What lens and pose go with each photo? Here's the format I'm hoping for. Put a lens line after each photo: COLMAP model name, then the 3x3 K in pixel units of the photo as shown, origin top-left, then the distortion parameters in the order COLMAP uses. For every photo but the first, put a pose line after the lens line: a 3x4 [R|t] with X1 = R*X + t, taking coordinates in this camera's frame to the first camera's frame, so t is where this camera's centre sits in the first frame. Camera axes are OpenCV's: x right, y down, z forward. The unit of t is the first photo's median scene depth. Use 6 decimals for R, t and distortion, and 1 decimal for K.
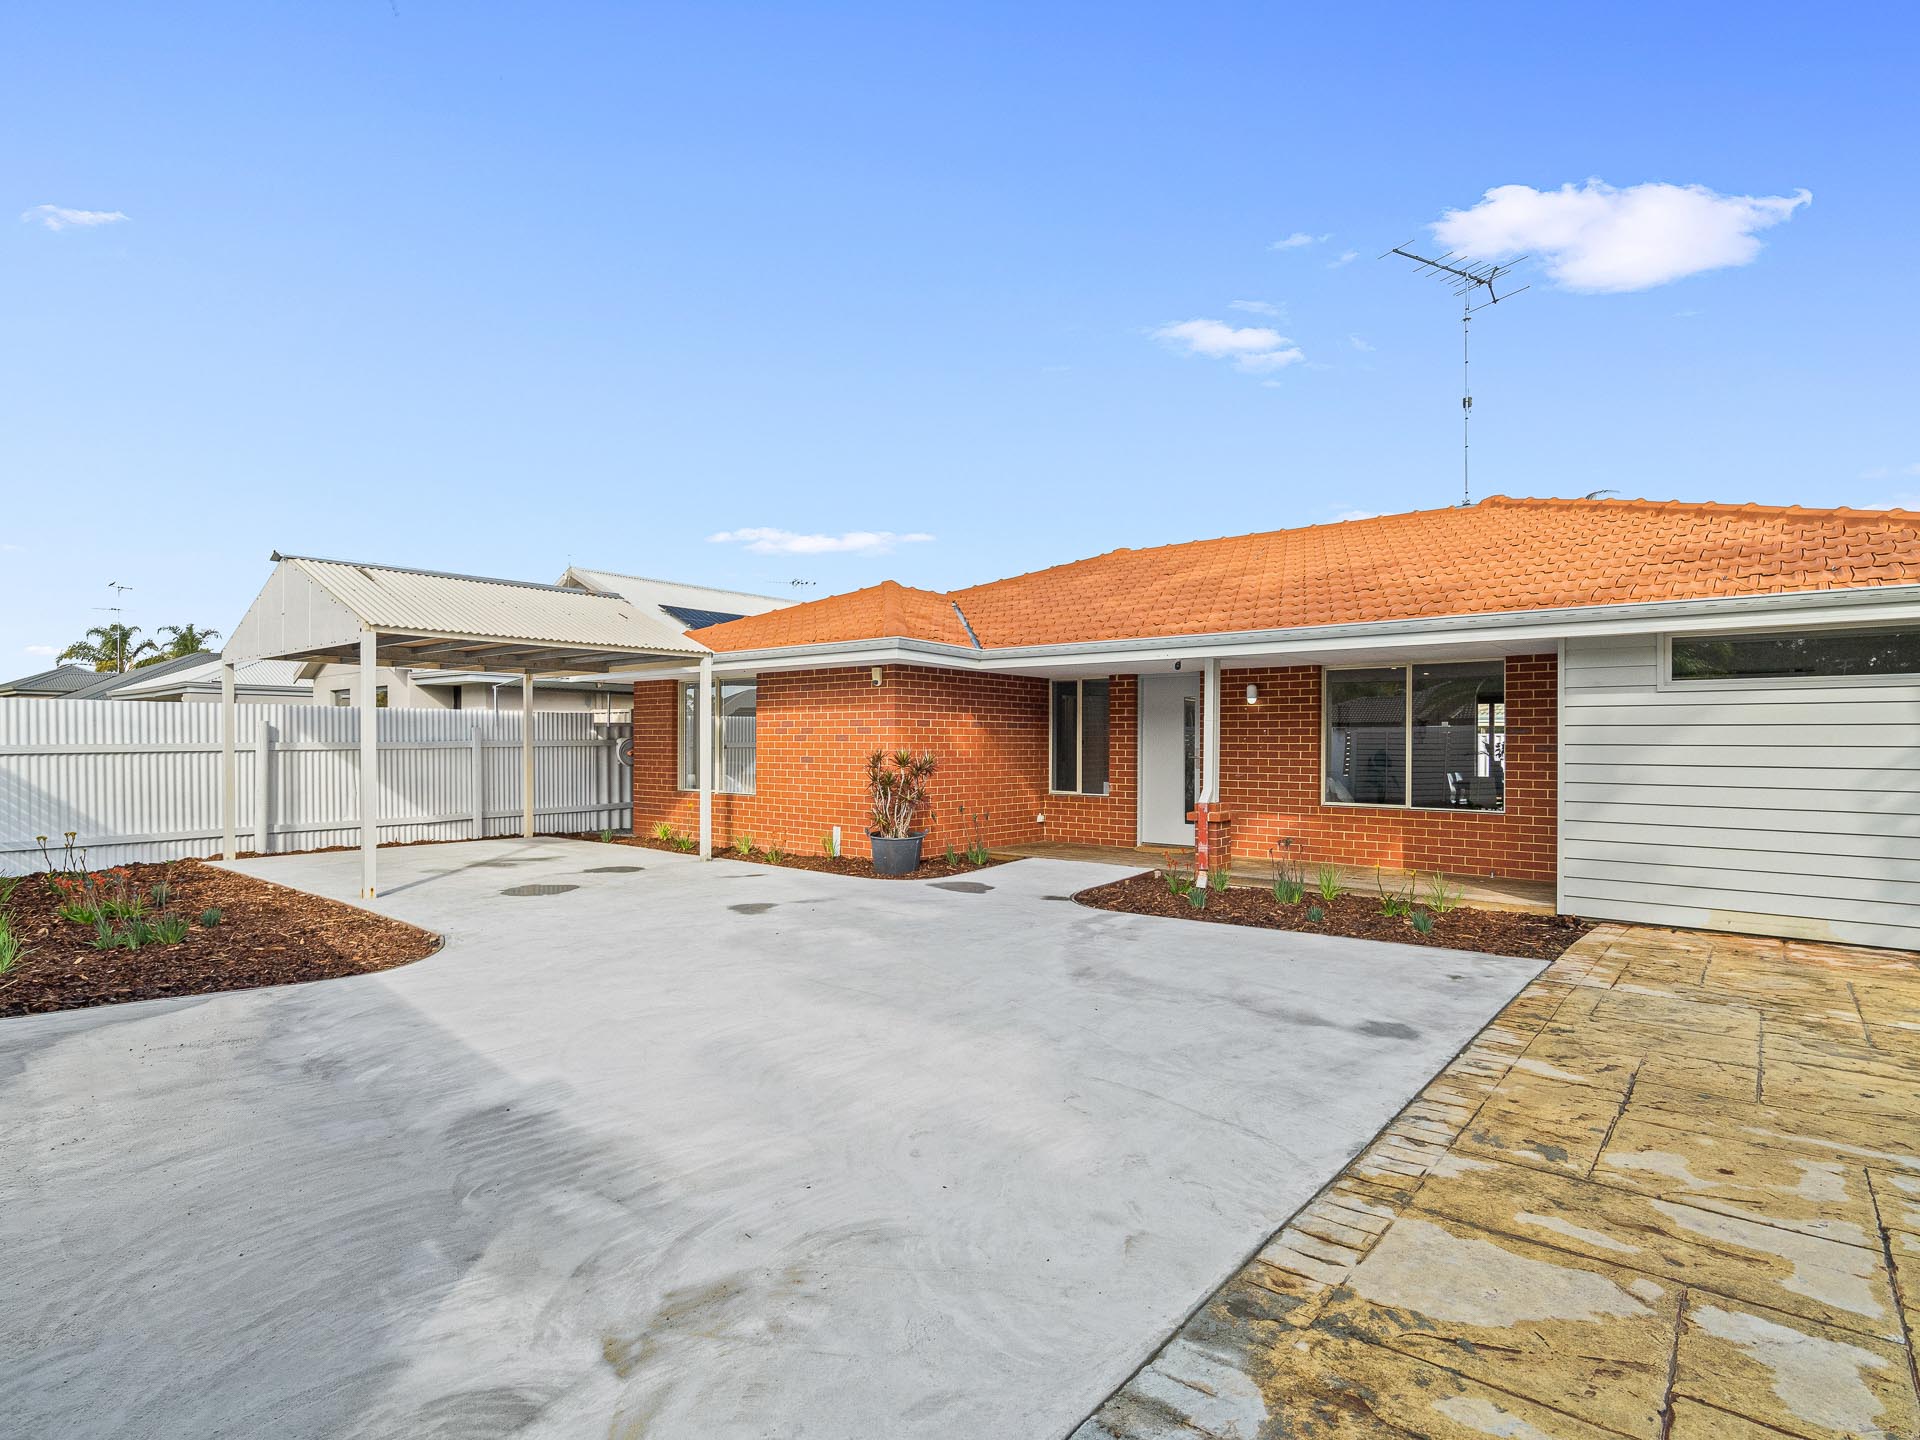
lens RADIAL K [[990.9, 0, 964.5], [0, 990.9, 725.3], [0, 0, 1]] dist [-0.007434, 0.001472]
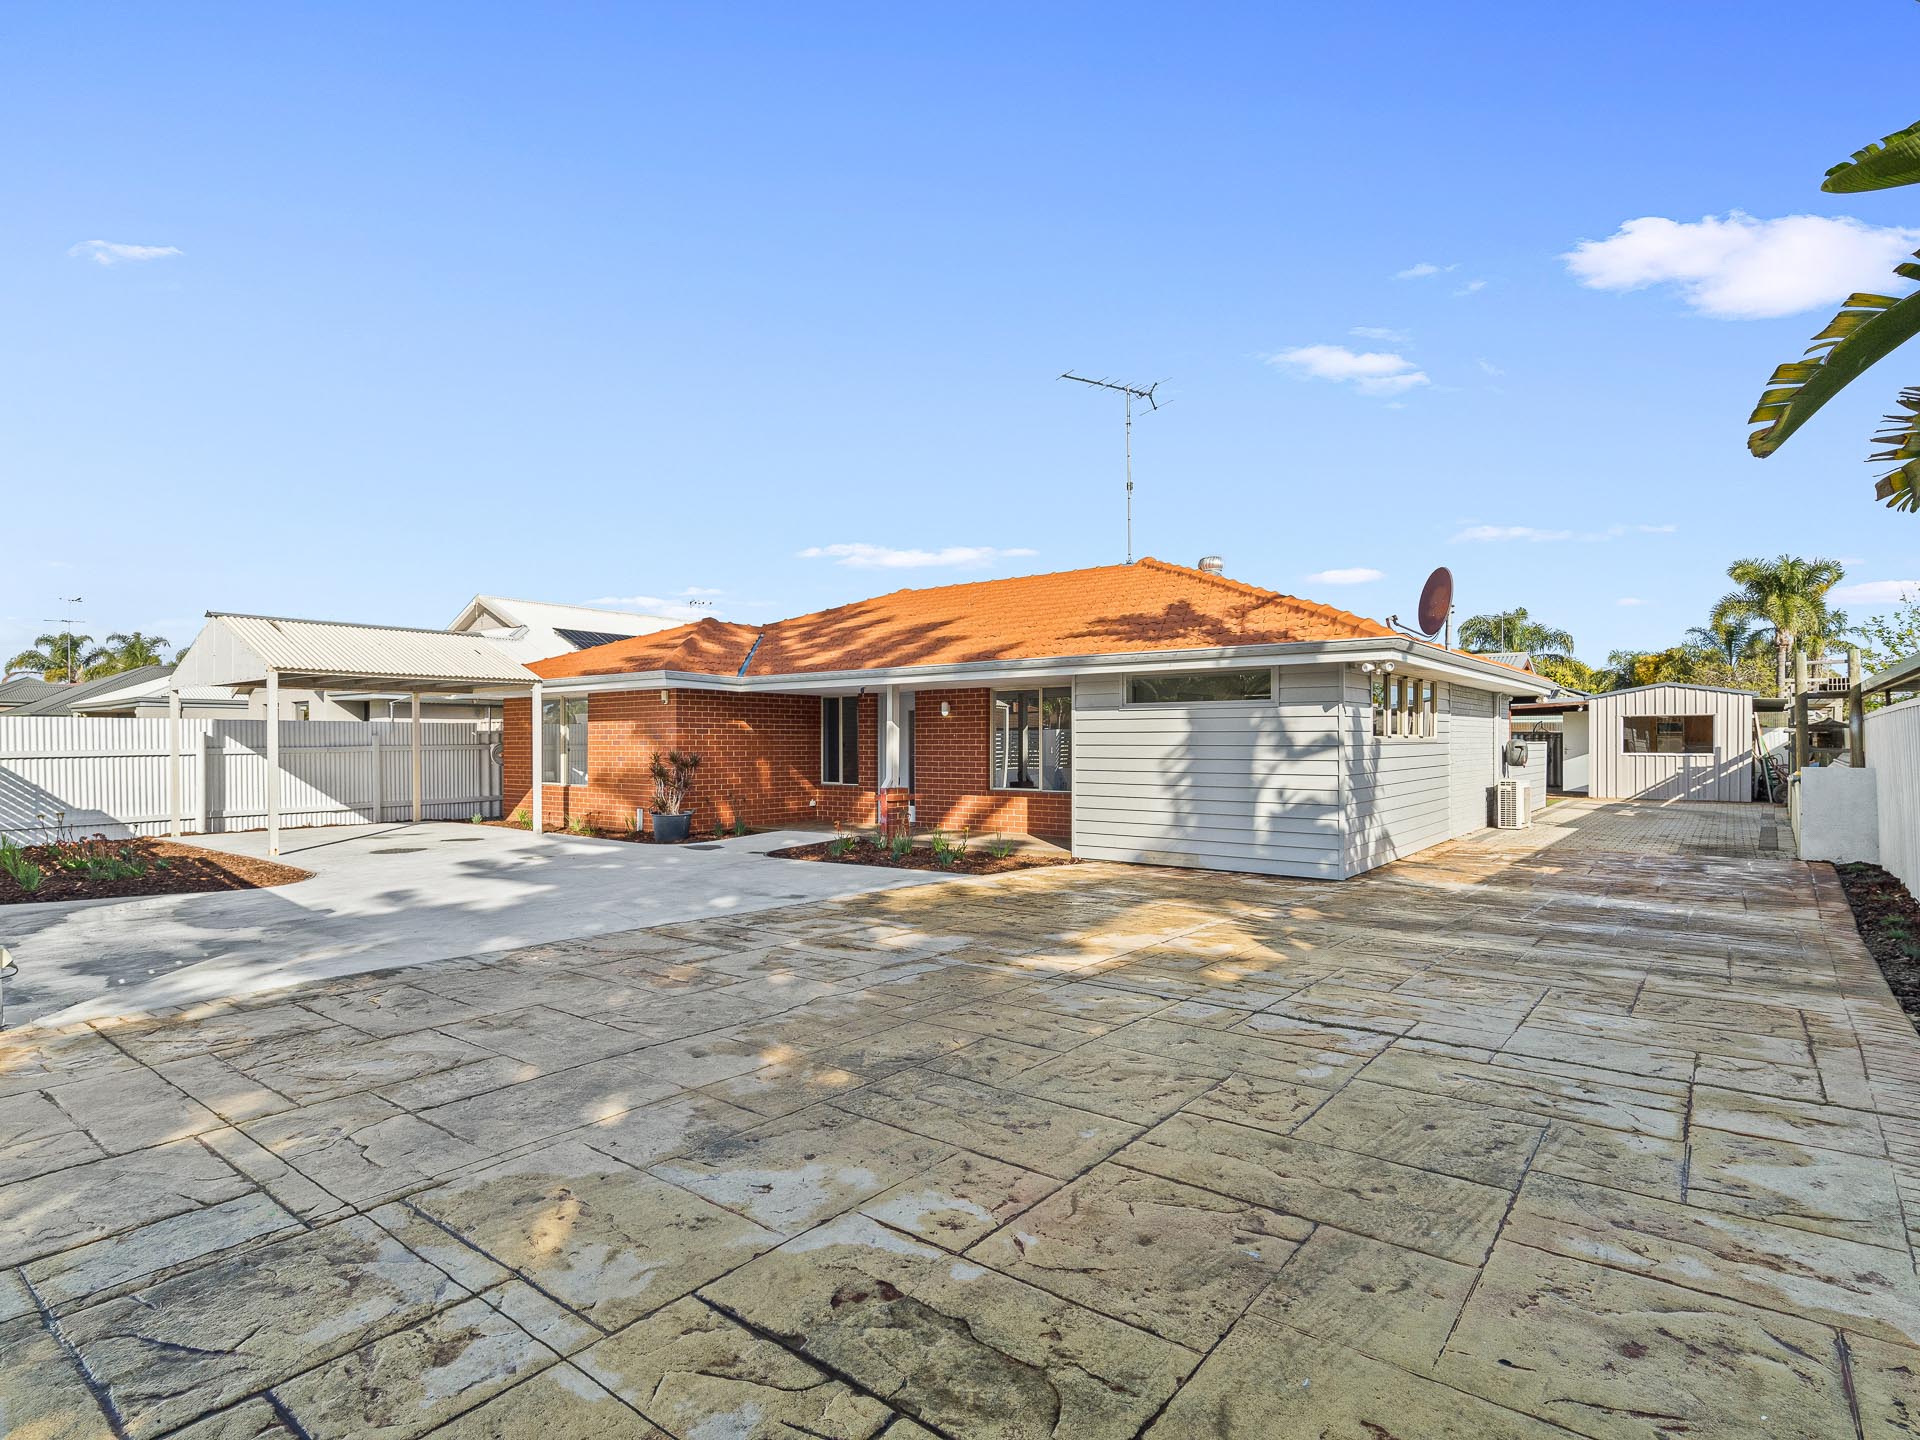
lens RADIAL K [[990.9, 0, 954.6], [0, 990.9, 725.2], [0, 0, 1]] dist [-0.007434, 0.001472]
pose [[0.999657, -0.004100, 0.025853, 0.244265], [0.004182, 0.999986, -0.003101, -0.004468], [-0.025840, 0.003208, 0.999661, -0.321698]]
